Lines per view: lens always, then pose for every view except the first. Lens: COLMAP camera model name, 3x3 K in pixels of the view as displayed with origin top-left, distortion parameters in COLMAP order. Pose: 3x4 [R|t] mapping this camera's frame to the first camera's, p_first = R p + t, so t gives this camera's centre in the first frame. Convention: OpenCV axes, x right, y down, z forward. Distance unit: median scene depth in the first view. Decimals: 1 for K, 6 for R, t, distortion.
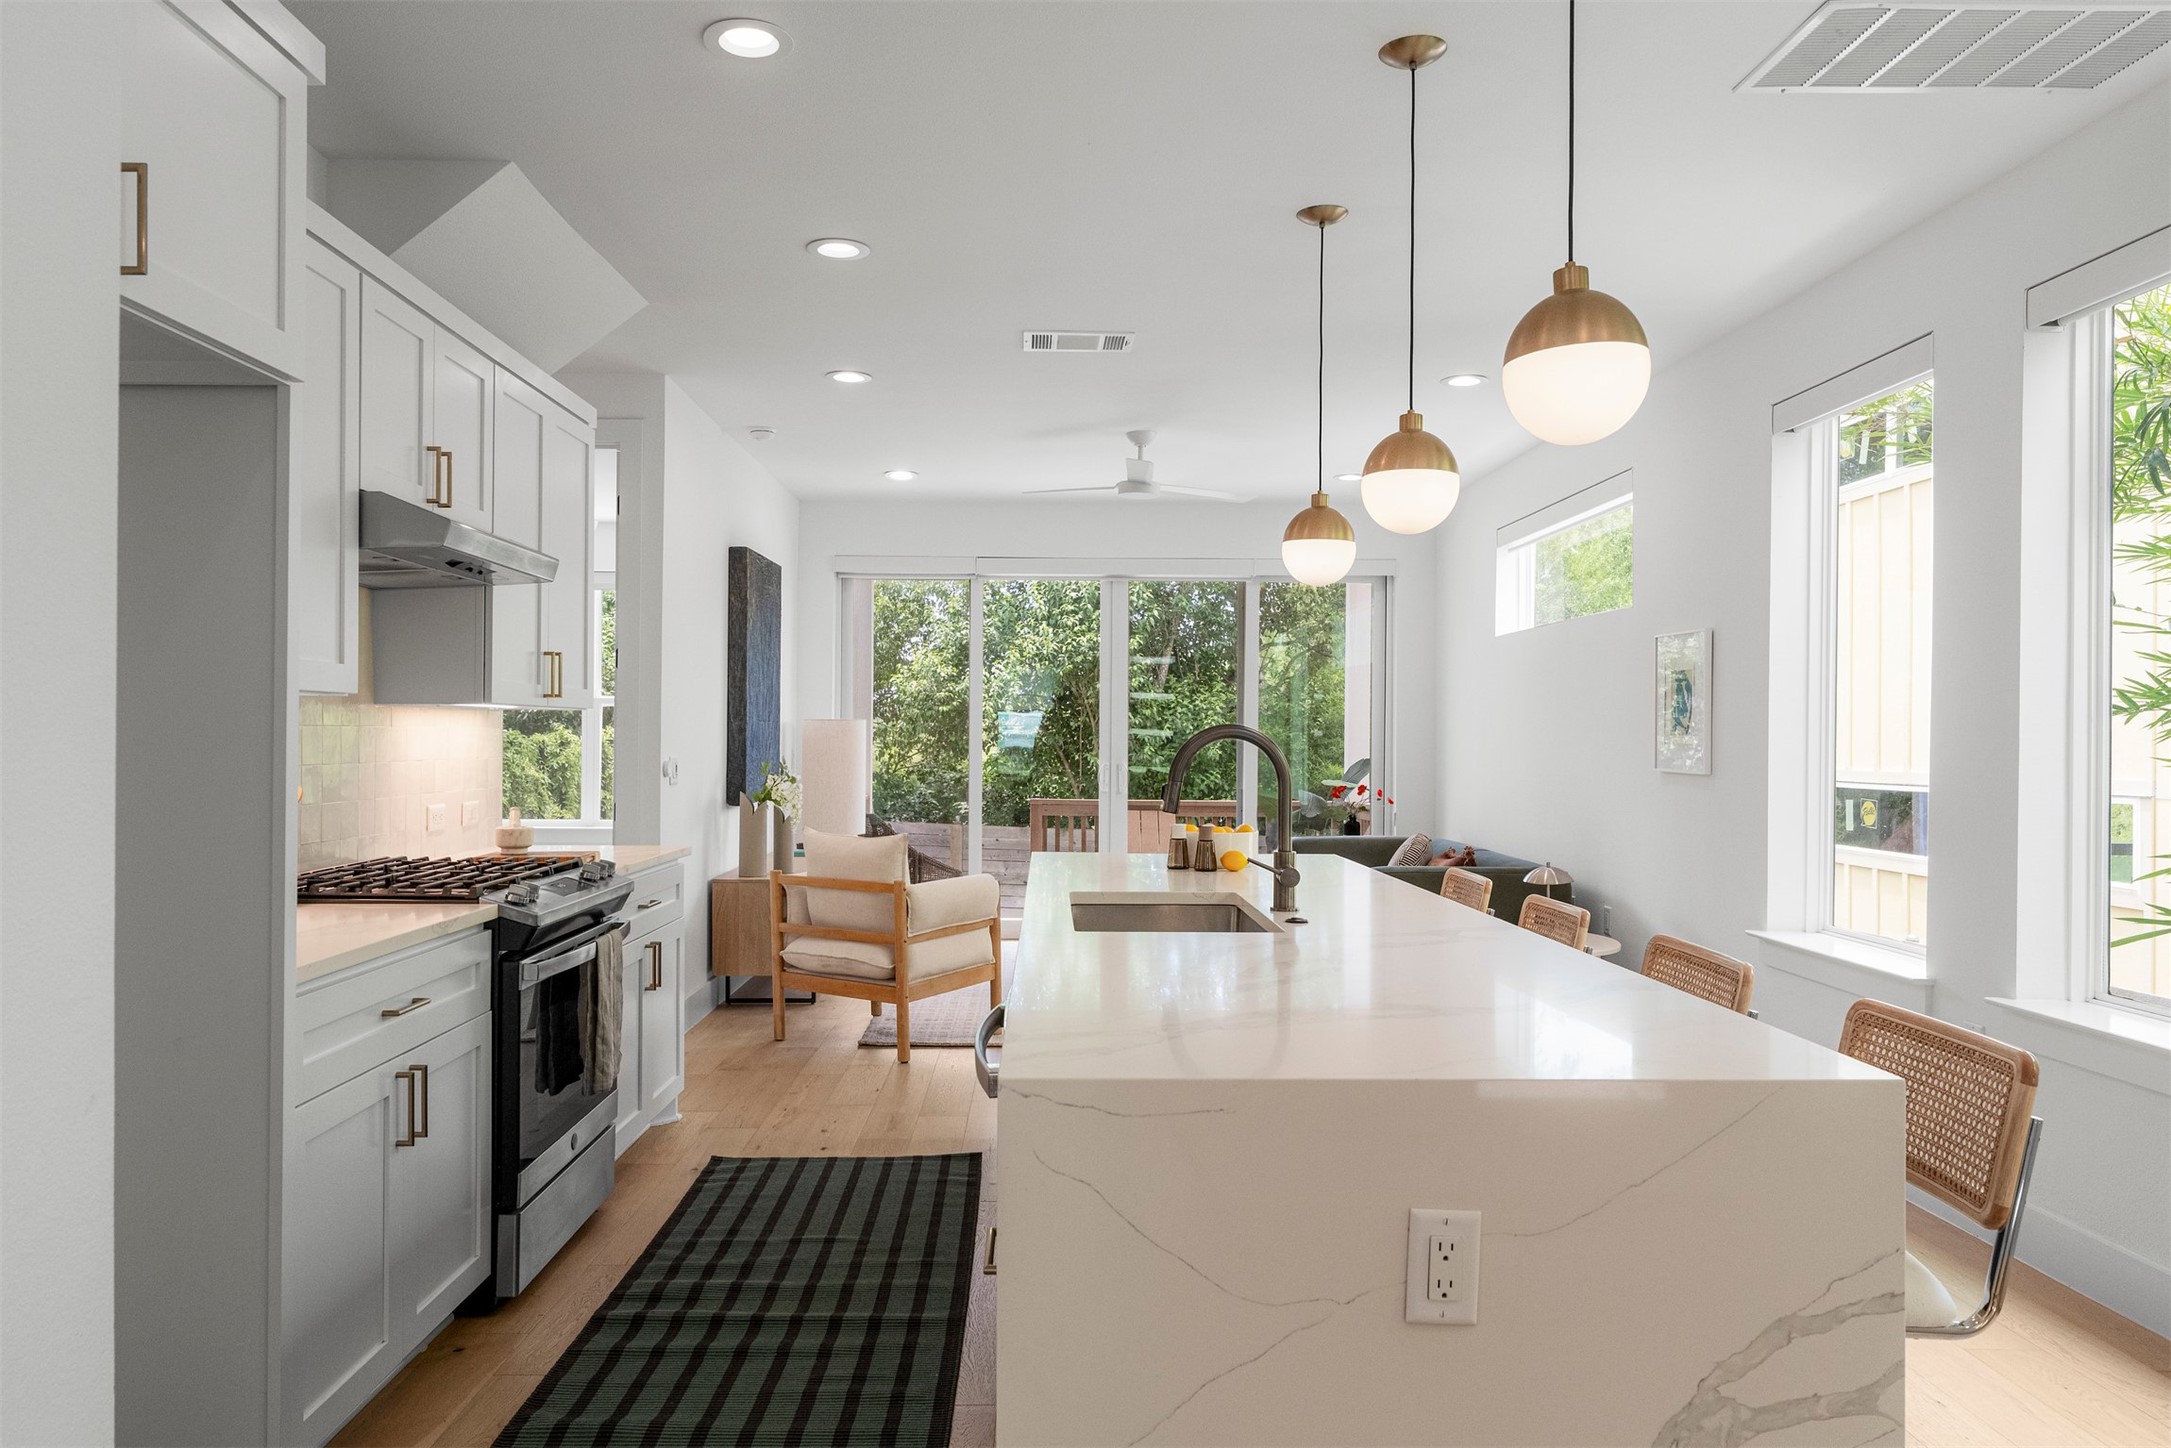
lens RADIAL K [[1444.7, 0, 1040.3], [0, 1444.7, 740.5], [0, 0, 1]] dist [0.003867, -0.000886]
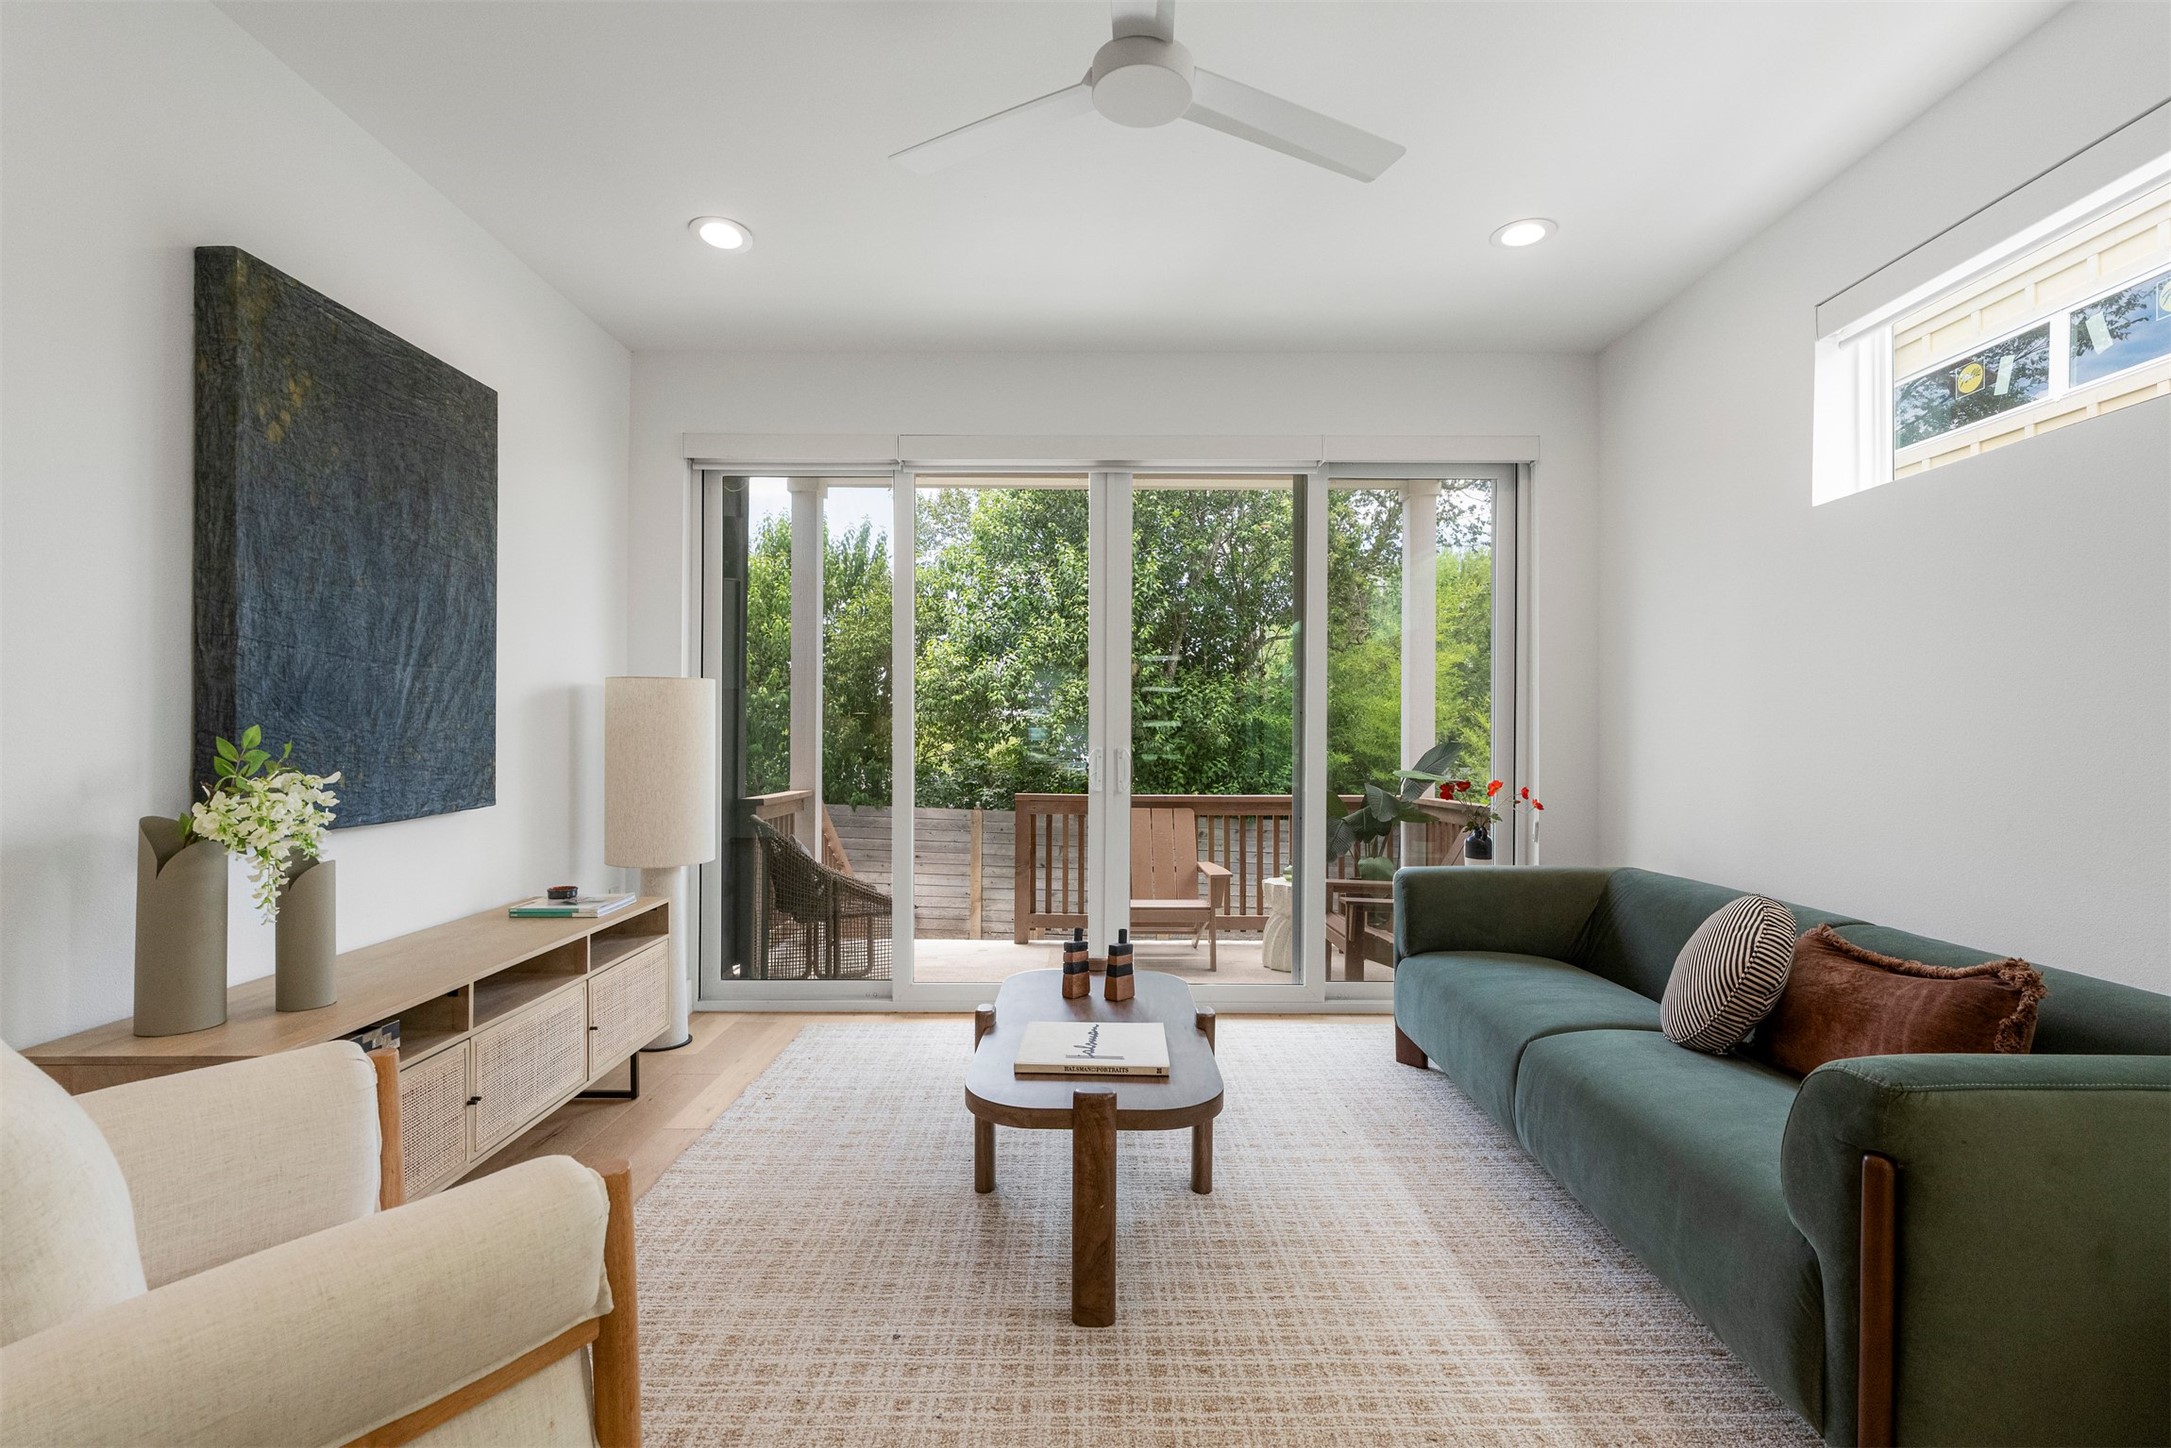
lens RADIAL K [[977.4, 0, 1089.8], [0, 977.4, 734.6], [0, 0, 1]] dist [-0.005508, 0.001463]
pose [[0.999982, -0.002715, 0.005358, 0.022460], [0.002733, 0.999991, -0.003256, 0.006195], [-0.005350, 0.003271, 0.999980, 0.315755]]
